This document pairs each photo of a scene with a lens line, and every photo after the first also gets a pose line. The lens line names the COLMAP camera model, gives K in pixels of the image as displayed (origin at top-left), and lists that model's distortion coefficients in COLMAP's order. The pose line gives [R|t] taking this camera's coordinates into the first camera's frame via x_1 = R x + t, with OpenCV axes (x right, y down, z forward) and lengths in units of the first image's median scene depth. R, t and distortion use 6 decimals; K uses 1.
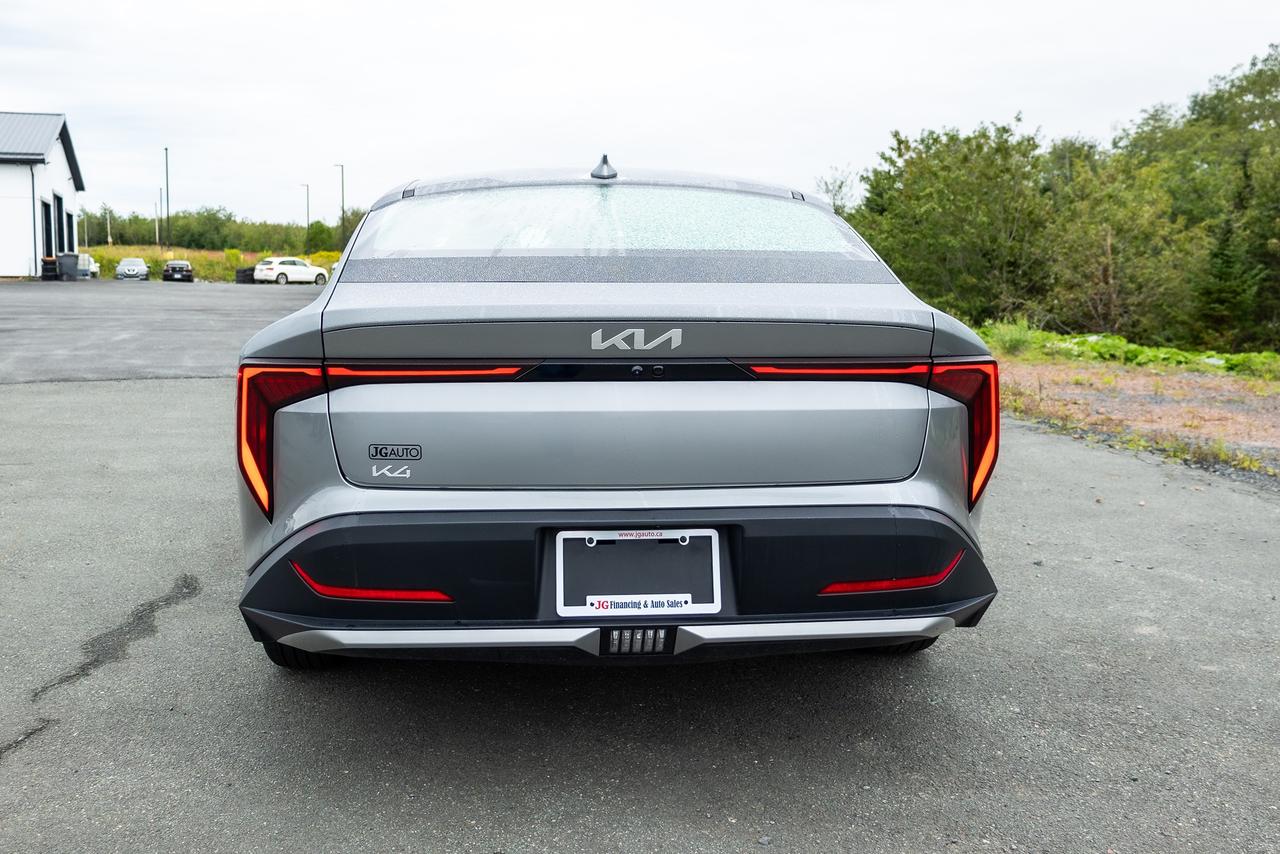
lens RADIAL K [[1106.4, 0, 638.4], [0, 1106.4, 352.5], [0, 0, 1]] dist [0.000773, 0.001933]
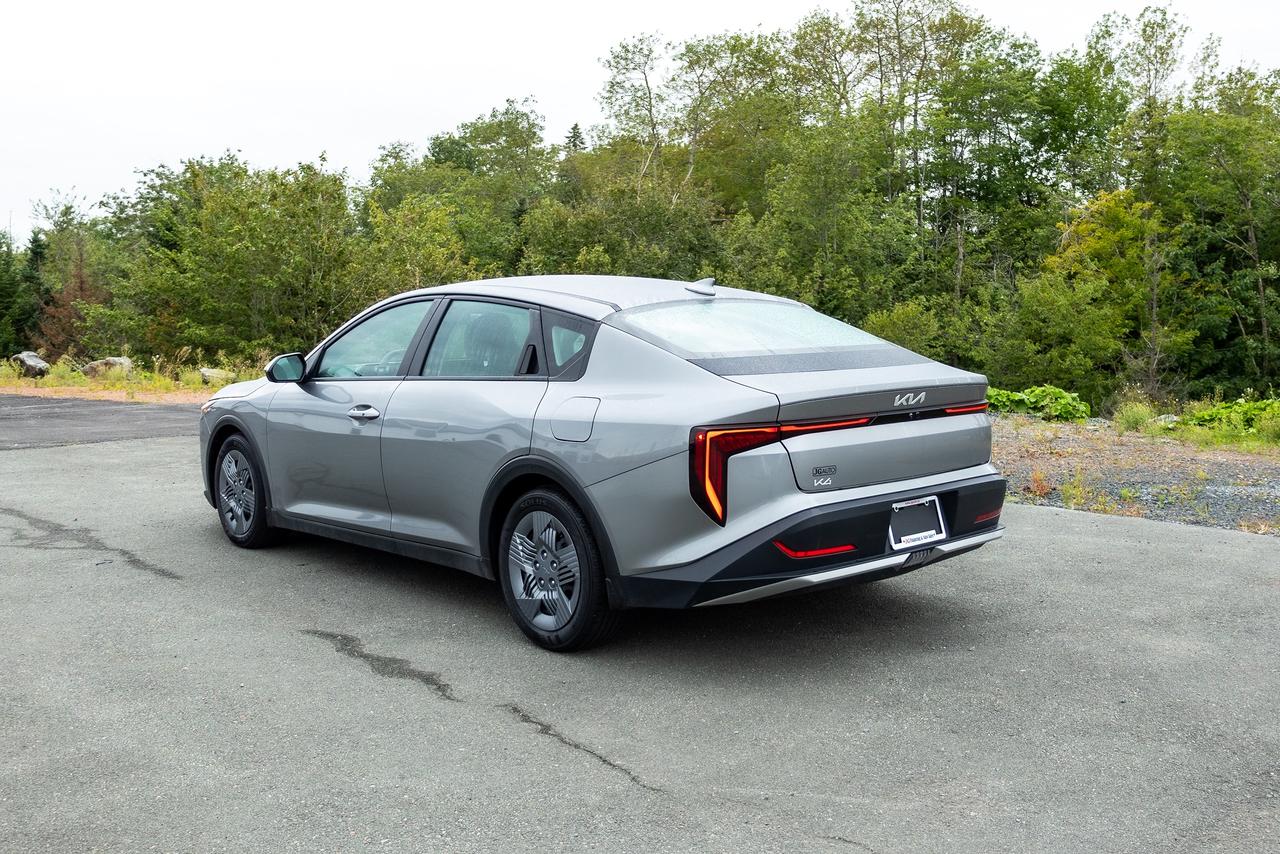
lens RADIAL K [[1166.9, 0, 639.7], [0, 1166.9, 390.1], [0, 0, 1]] dist [0.009963, 0.006412]
pose [[0.804871, -0.055470, 0.590852, -1.105837], [0.056954, 0.998246, 0.016133, -0.061241], [-0.590711, 0.020666, 0.806619, -0.239579]]
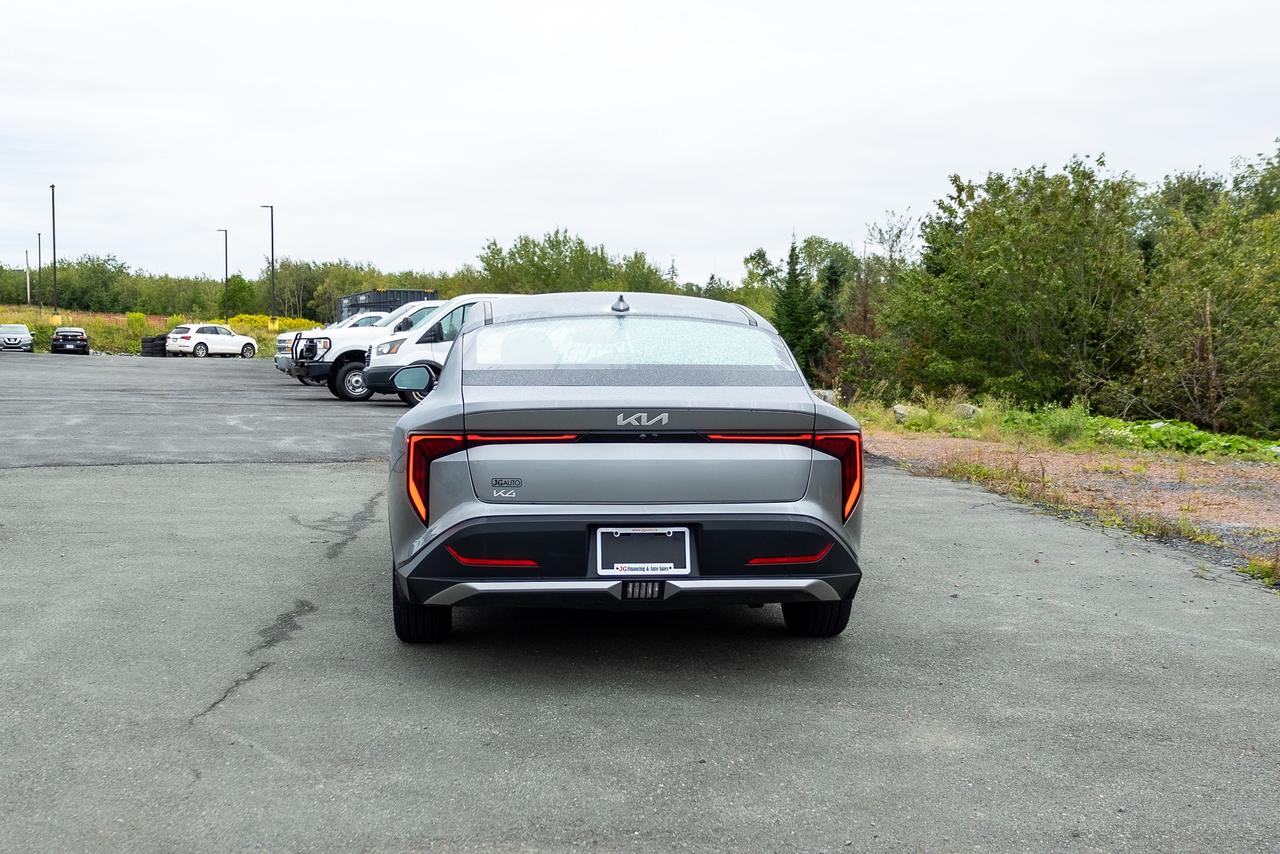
lens RADIAL K [[1391.7, 0, 640.0], [0, 1391.7, 427.0], [0, 0, 1]] dist [-0.005468, -0.005089]
pose [[0.999992, 0.001449, -0.003708, 0.001743], [-0.001491, 0.999933, -0.011500, 0.018475], [0.003691, 0.011505, 0.999927, -0.877493]]
